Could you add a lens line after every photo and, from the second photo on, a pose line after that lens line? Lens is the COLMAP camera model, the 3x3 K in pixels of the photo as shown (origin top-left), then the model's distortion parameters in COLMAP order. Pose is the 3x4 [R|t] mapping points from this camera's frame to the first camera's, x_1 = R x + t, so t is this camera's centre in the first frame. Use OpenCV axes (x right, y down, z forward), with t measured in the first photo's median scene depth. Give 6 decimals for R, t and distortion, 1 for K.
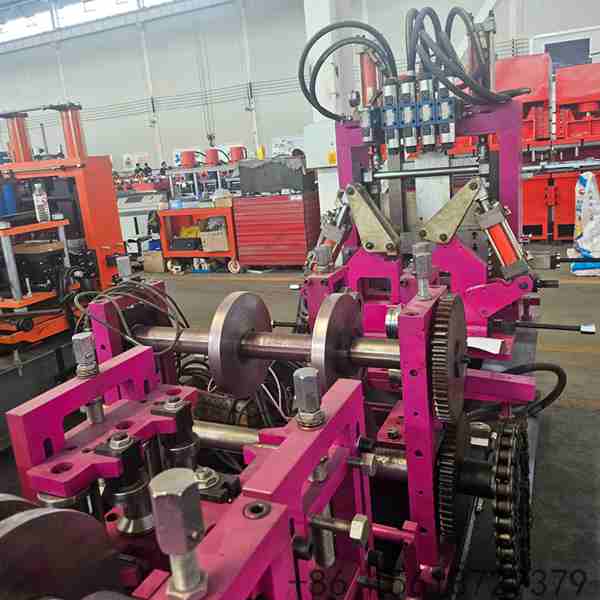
lens RADIAL K [[574.3, 0, 300.0], [0, 574.3, 300.0], [0, 0, 1]] dist [0.007136, 0.009449]
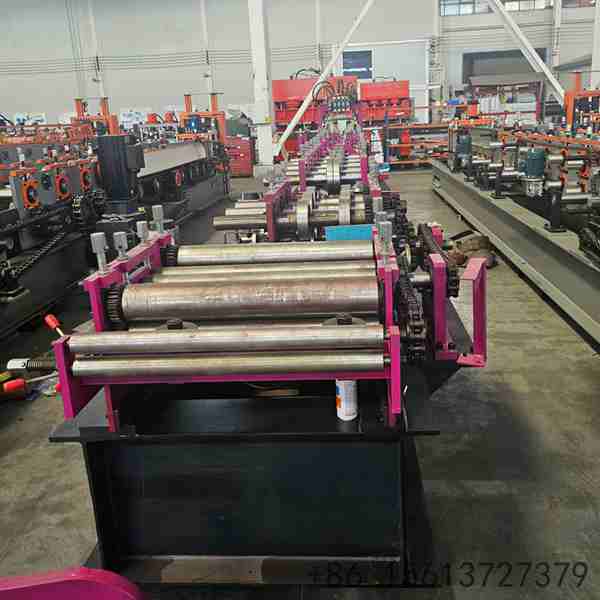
lens RADIAL K [[574.3, 0, 300.0], [0, 574.3, 300.0], [0, 0, 1]] dist [0.007136, 0.009449]
pose [[0.944929, -0.051472, 0.323204, -0.504587], [0.039829, 0.998301, 0.042540, 0.307482], [-0.324844, -0.027325, 0.945373, -0.978388]]
